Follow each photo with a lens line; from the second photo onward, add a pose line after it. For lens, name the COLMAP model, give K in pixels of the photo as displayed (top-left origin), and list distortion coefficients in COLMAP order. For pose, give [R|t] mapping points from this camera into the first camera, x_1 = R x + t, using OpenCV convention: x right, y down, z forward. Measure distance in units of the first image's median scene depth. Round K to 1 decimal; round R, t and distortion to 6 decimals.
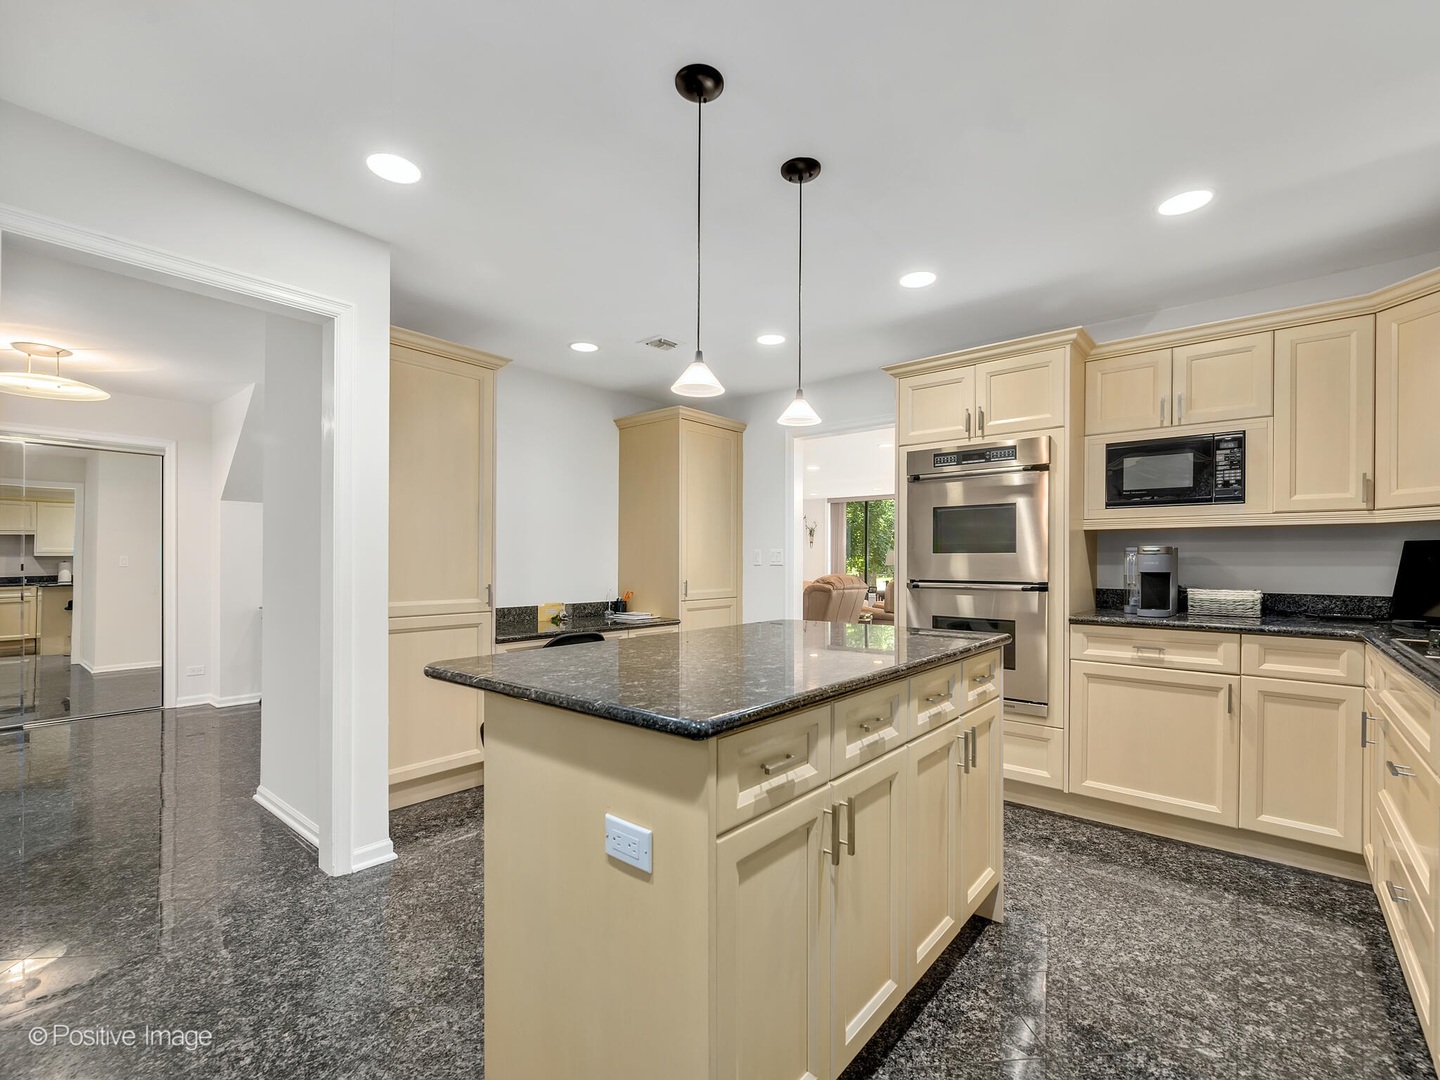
lens RADIAL K [[647.5, 0, 719.8], [0, 647.5, 554.0], [0, 0, 1]] dist [-0.000913, -0.000144]
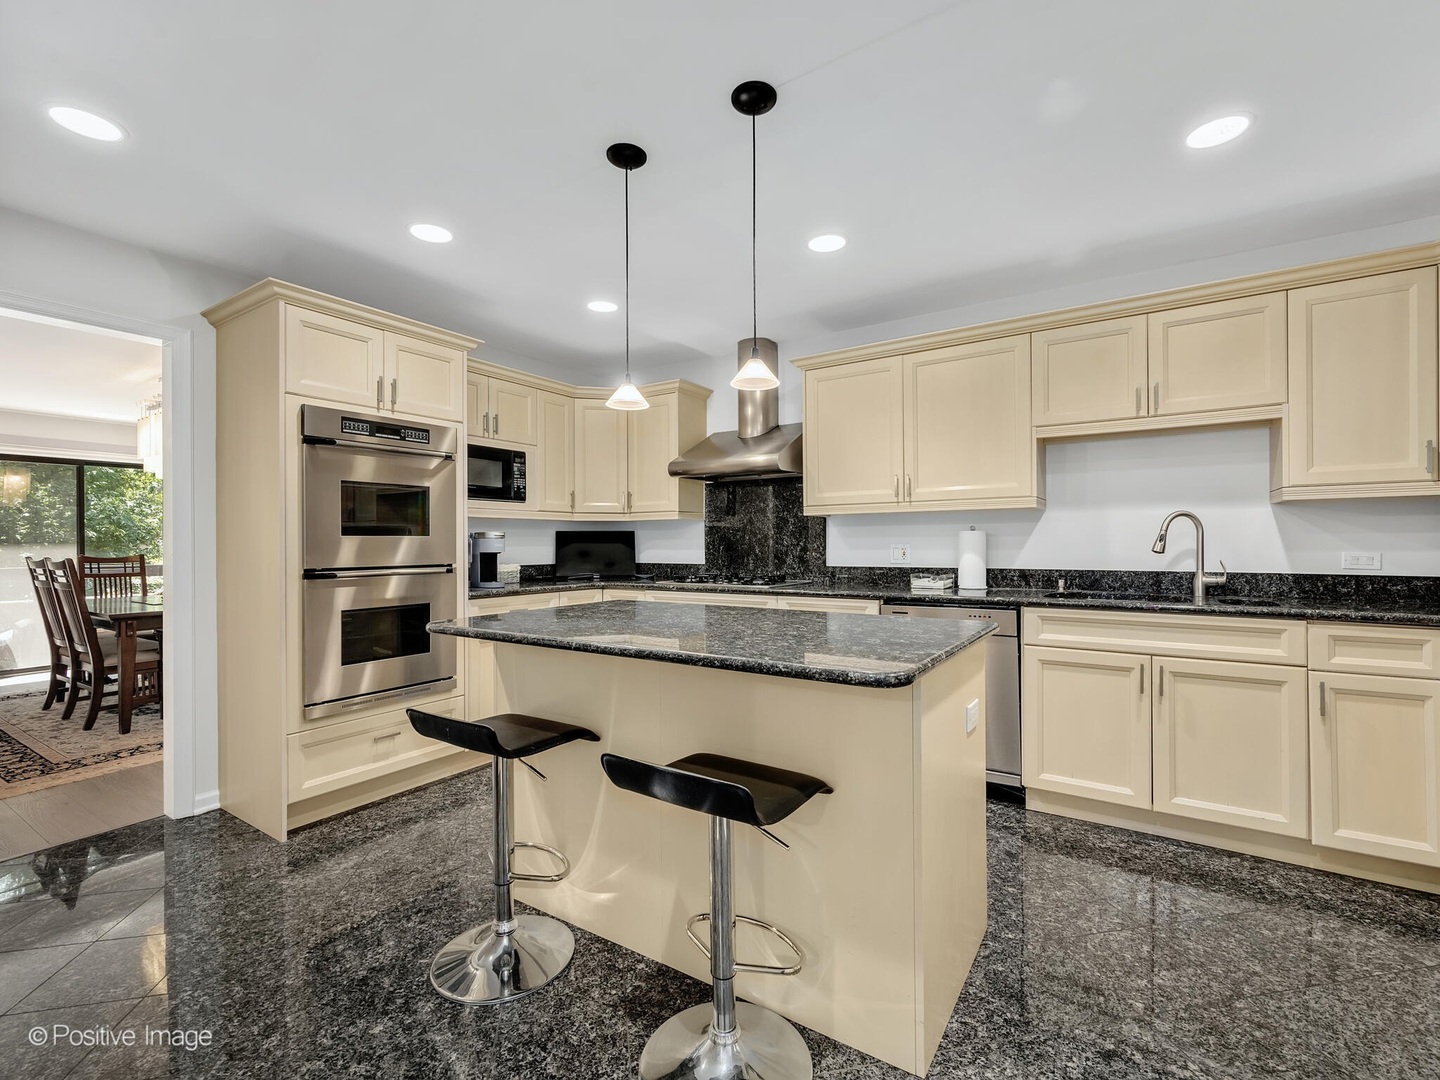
lens RADIAL K [[647.5, 0, 720.1], [0, 647.5, 539.8], [0, 0, 1]] dist [-0.000913, -0.000144]
pose [[-0.112676, 0.000770, 0.993631, -0.601017], [-0.004874, 0.999987, -0.001328, 0.002608], [-0.993620, -0.004993, -0.112671, 0.667547]]
